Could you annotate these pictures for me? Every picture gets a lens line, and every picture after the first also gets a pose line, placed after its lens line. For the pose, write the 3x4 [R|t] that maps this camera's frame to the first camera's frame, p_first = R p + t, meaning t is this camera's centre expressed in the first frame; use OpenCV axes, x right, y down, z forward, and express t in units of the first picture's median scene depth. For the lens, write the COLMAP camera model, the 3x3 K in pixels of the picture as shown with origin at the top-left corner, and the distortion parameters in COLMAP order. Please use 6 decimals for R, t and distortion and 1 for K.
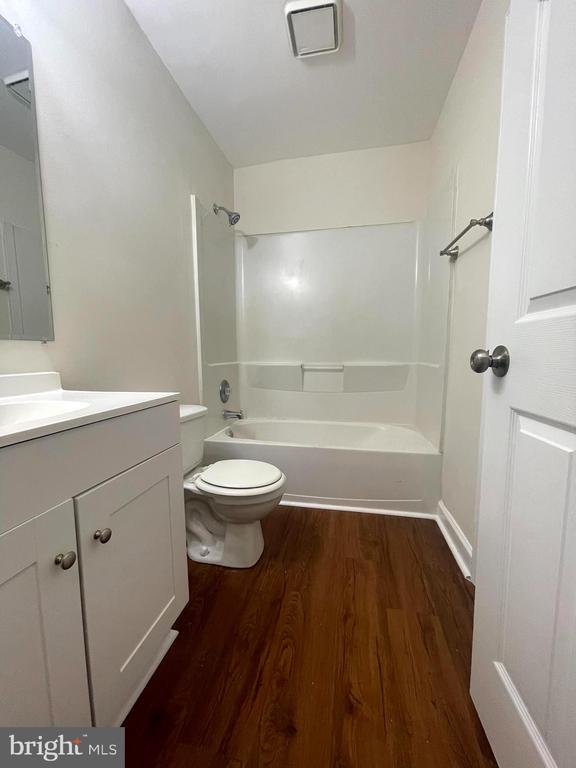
lens RADIAL K [[309.0, 0, 287.1], [0, 309.0, 381.6], [0, 0, 1]] dist [0.000098, -0.000010]
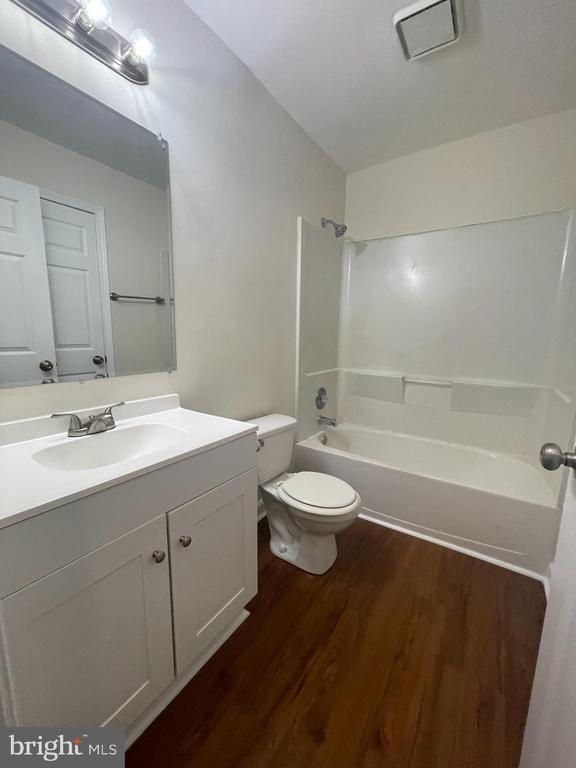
lens RADIAL K [[309.0, 0, 286.0], [0, 309.0, 384.7], [0, 0, 1]] dist [0.000098, -0.000010]
pose [[0.927256, 0.081998, -0.365339, 0.142964], [-0.060610, 0.995728, 0.069653, -0.171371], [0.369490, -0.042443, 0.928265, -0.043114]]
